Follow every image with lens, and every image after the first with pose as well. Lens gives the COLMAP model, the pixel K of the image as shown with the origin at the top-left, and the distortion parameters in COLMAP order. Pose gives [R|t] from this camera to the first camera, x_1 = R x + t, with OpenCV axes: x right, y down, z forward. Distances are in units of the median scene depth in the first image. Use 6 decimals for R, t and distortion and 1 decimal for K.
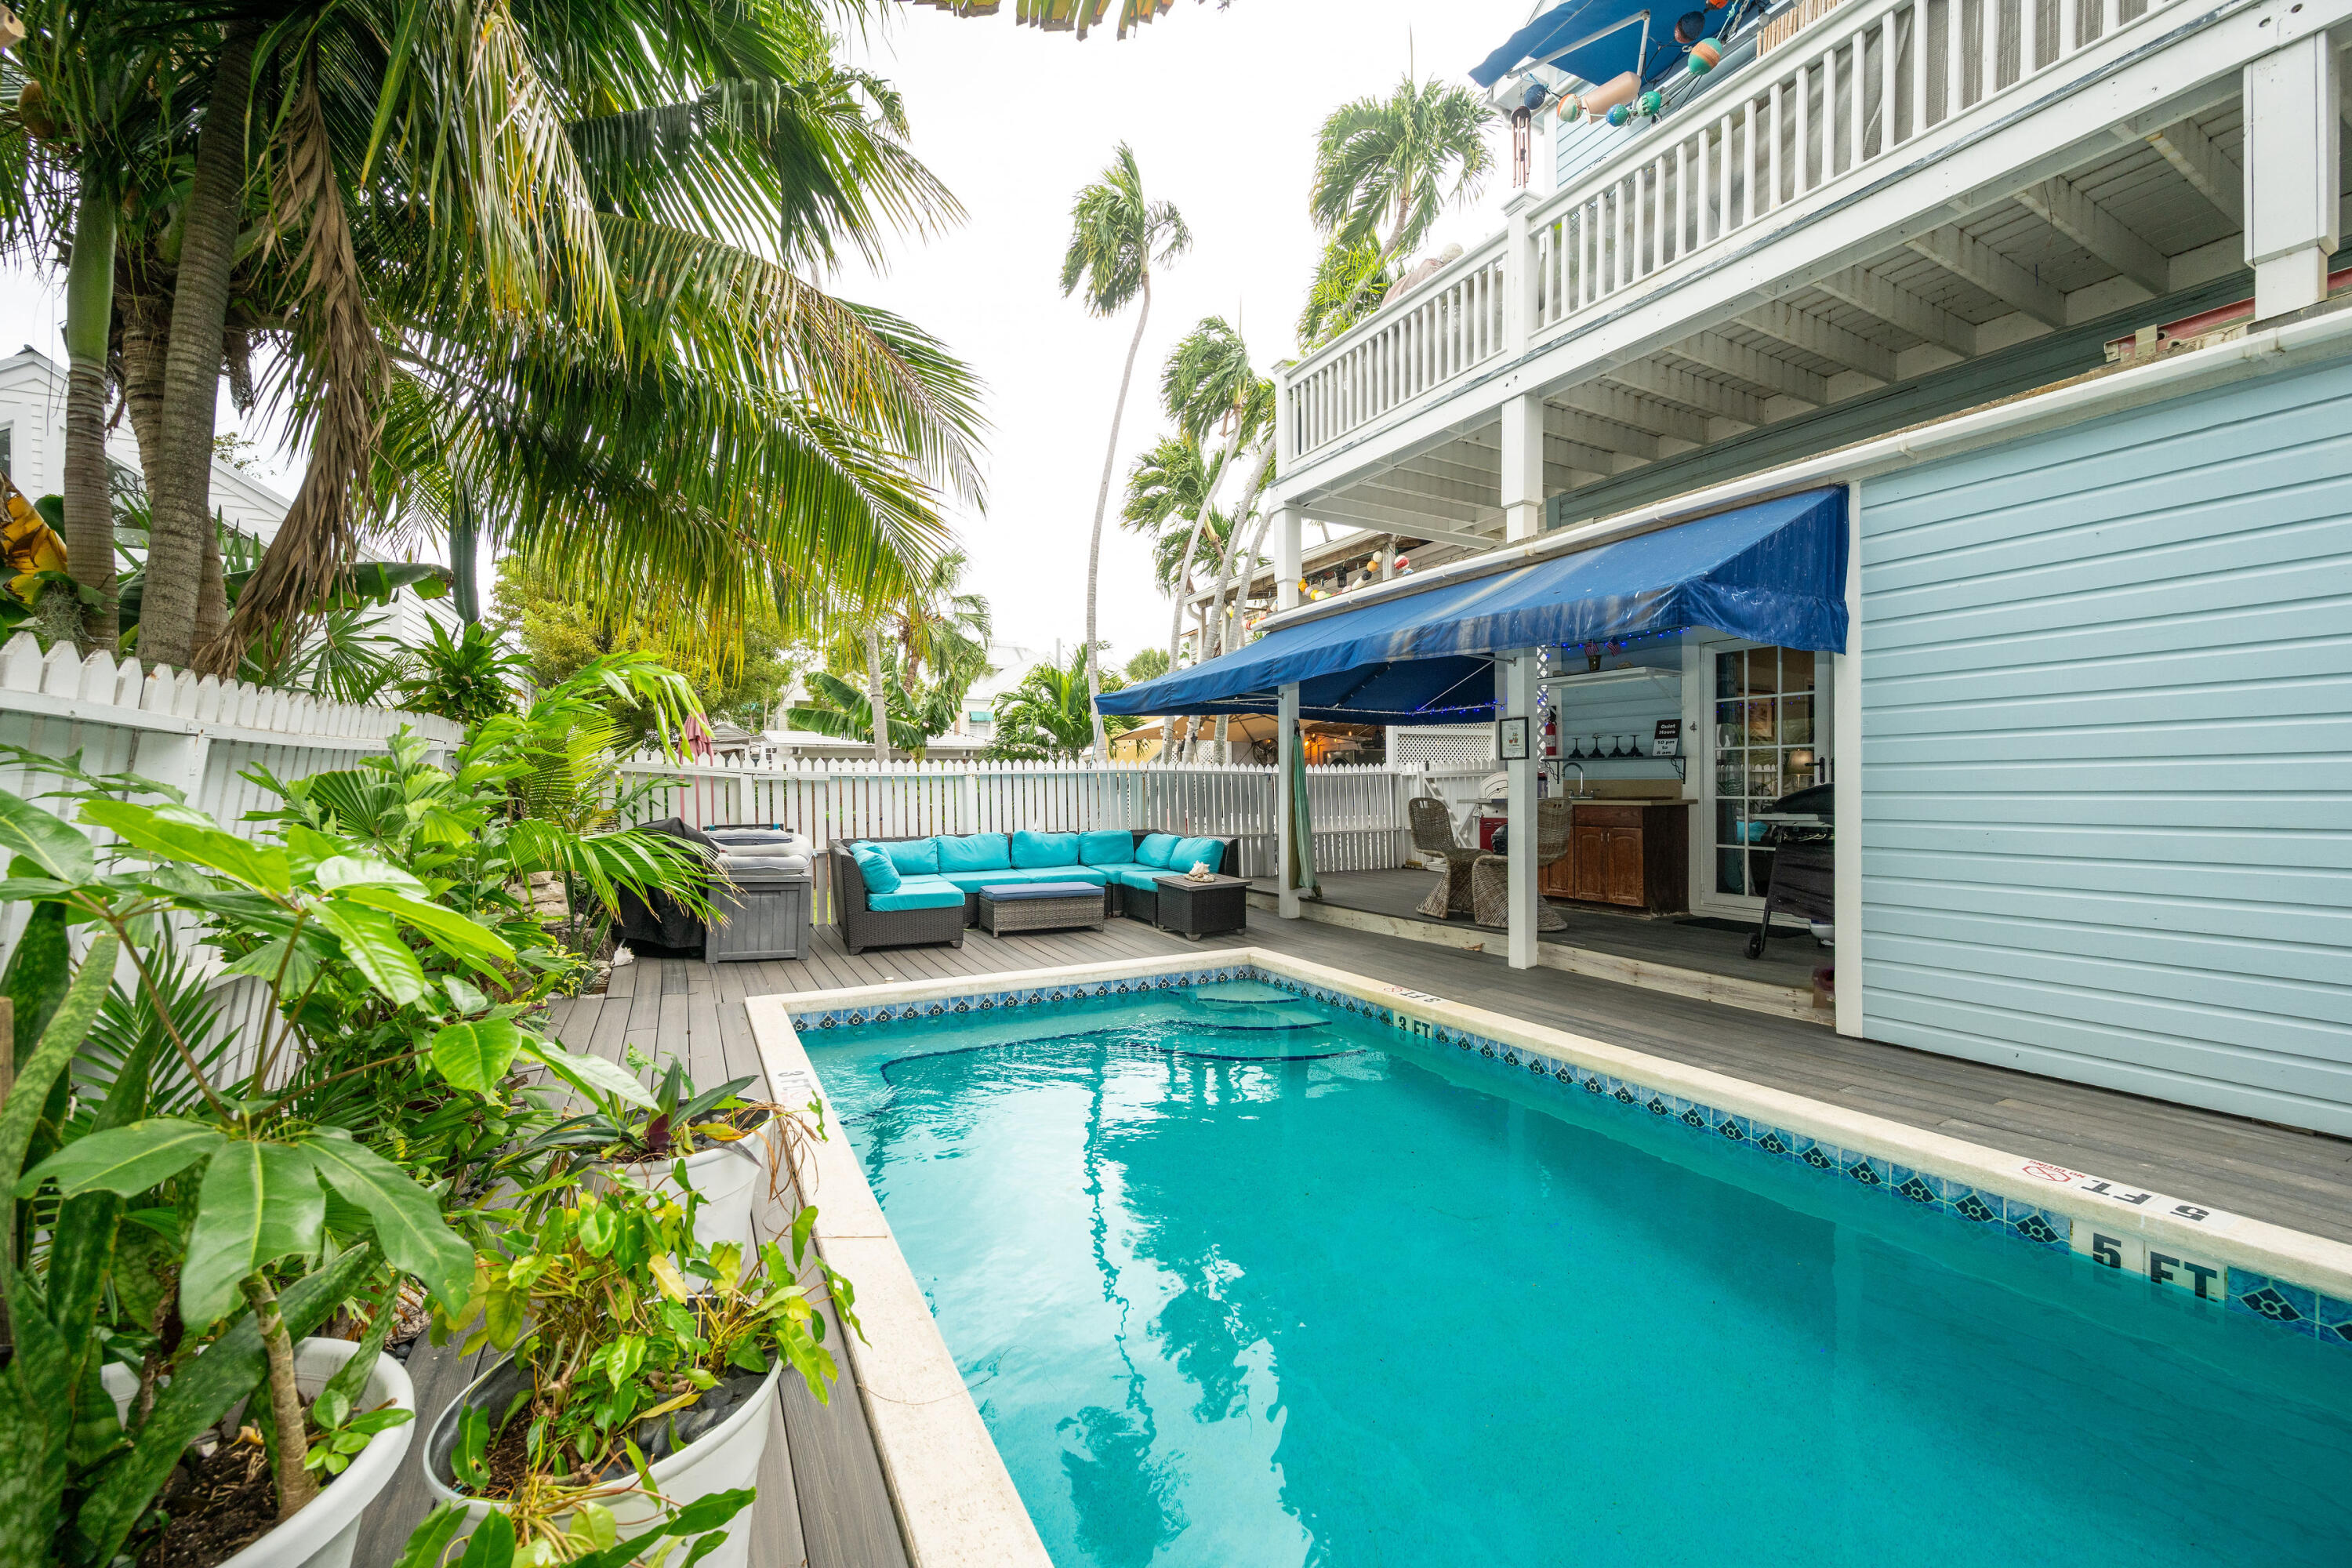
lens RADIAL K [[915.5, 0, 1176.0], [0, 915.5, 784.0], [0, 0, 1]] dist [-0.001347, -0.000159]
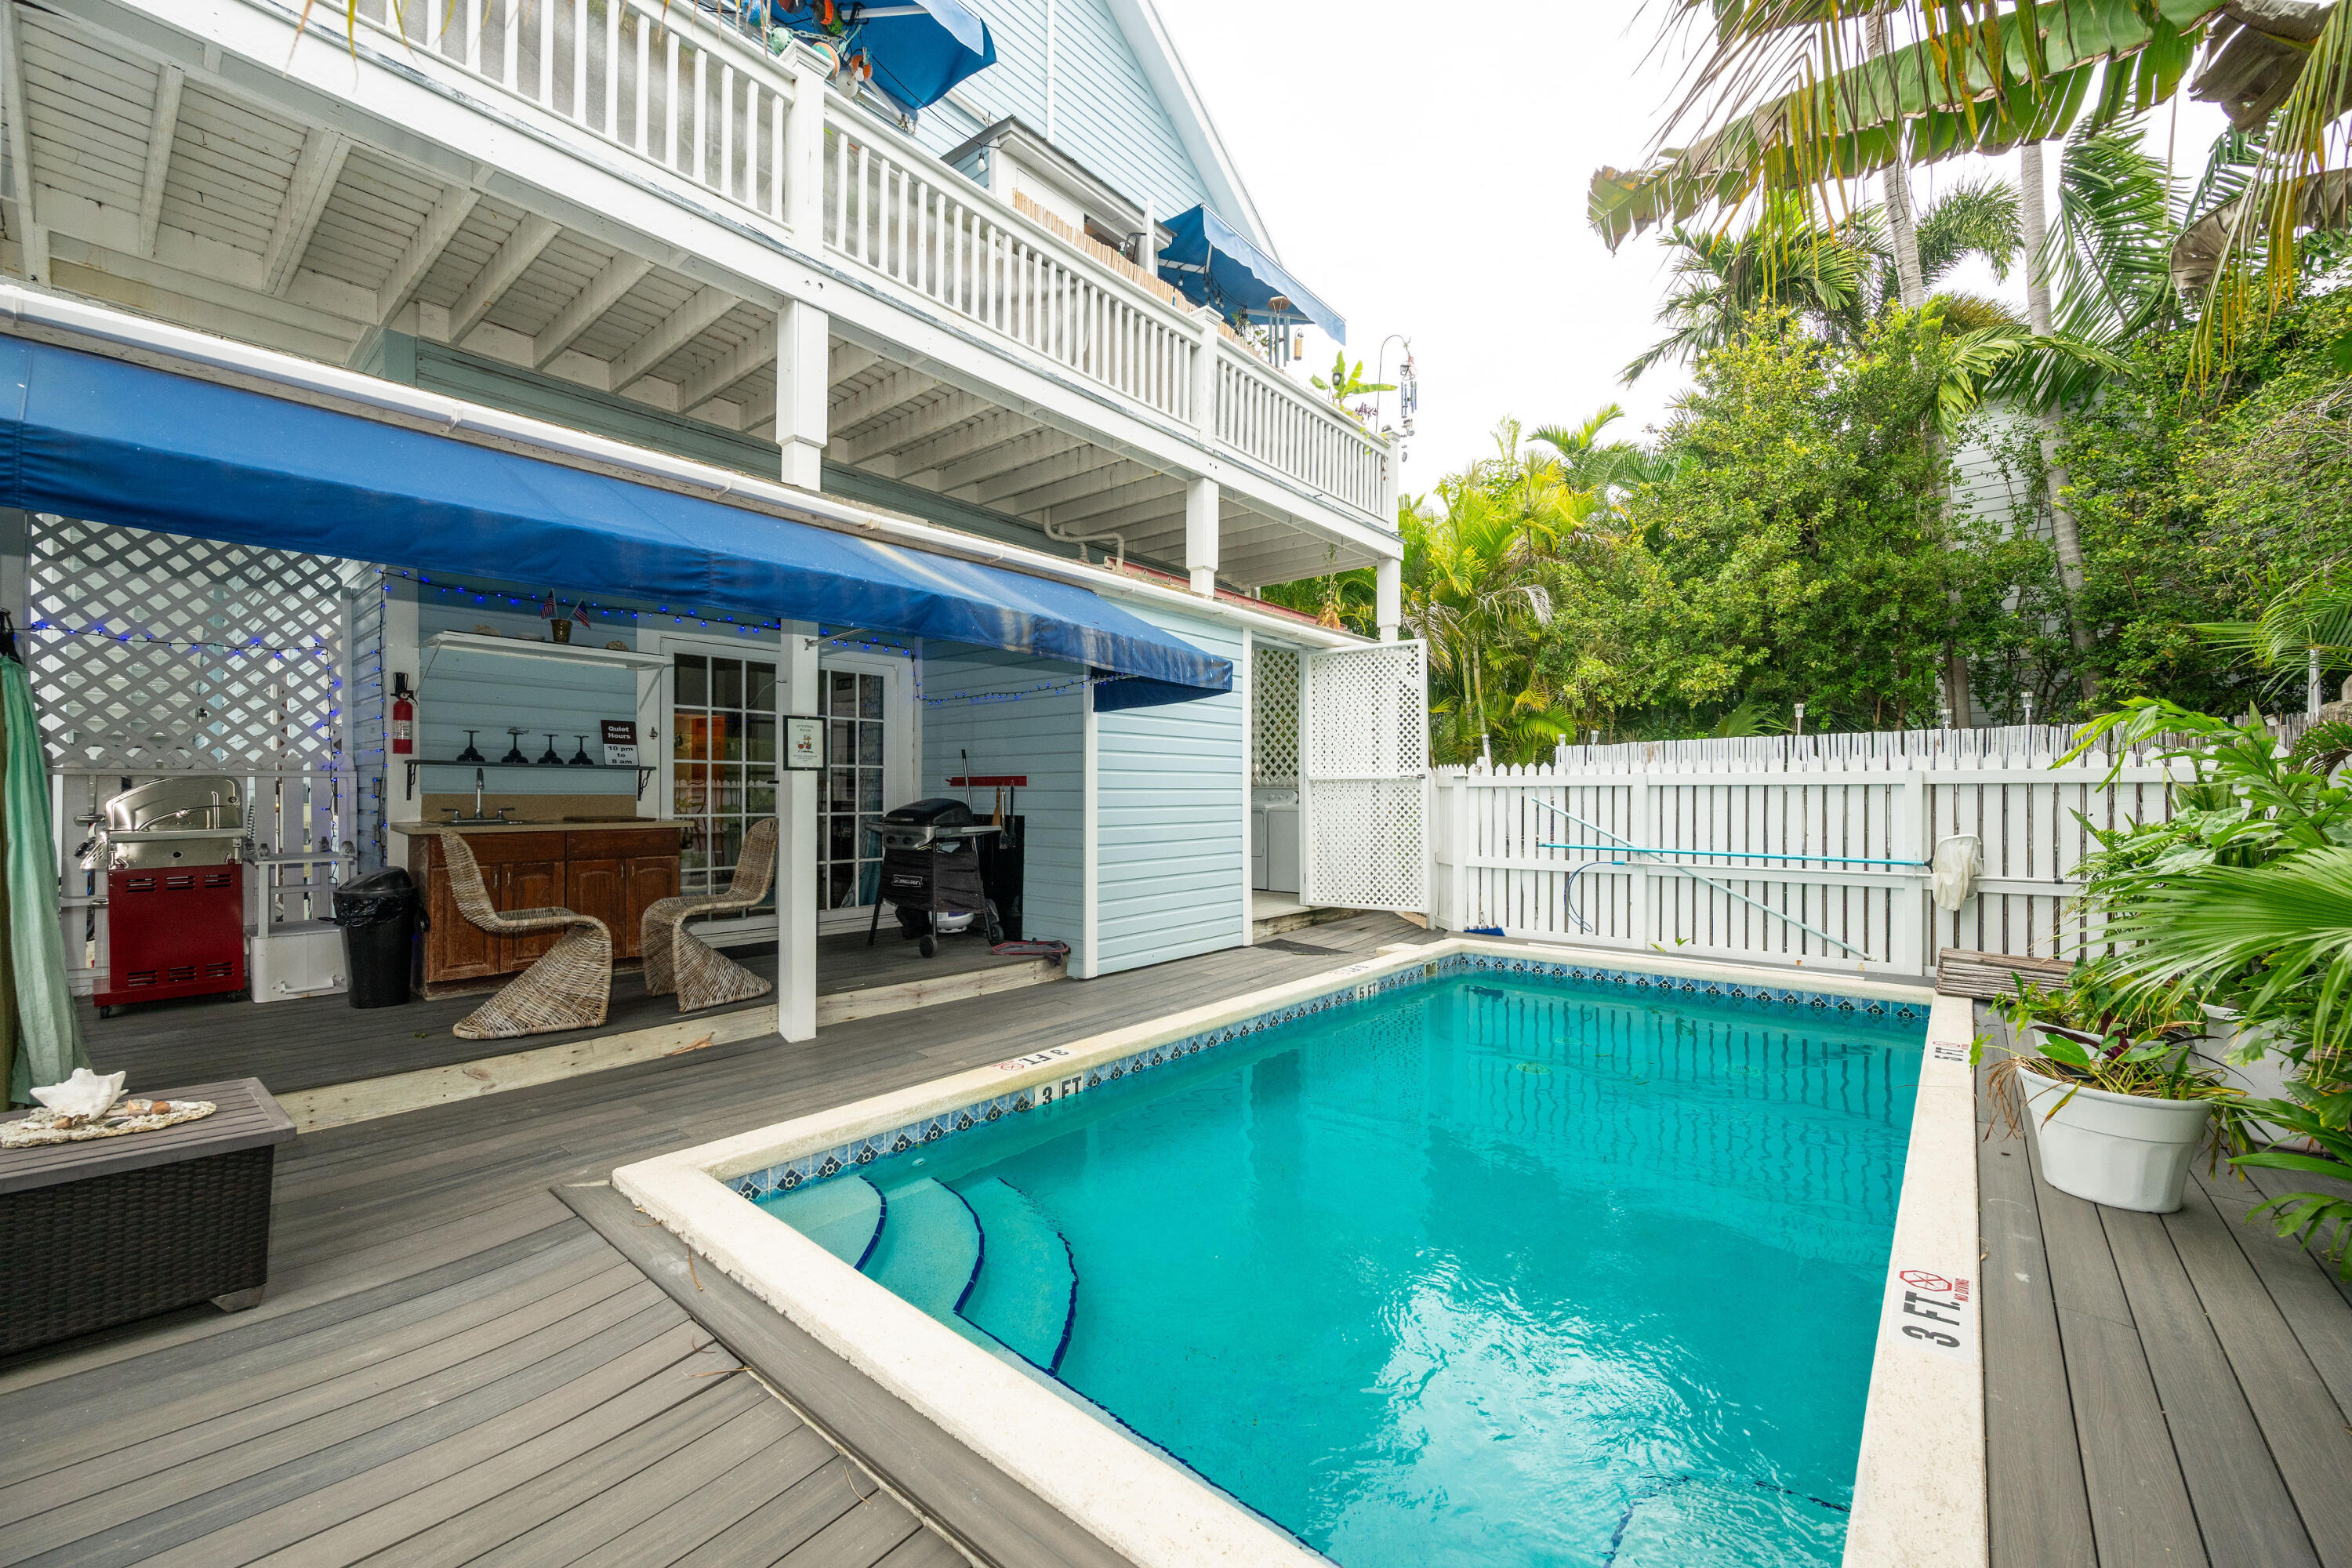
lens RADIAL K [[927.2, 0, 1179.2], [0, 927.2, 792.9], [0, 0, 1]] dist [-0.000743, -0.000247]
pose [[-0.364662, 0.000568, 0.931140, -0.465765], [-0.003120, 0.999993, -0.001832, -0.007848], [-0.931135, -0.003573, -0.364658, 0.969634]]
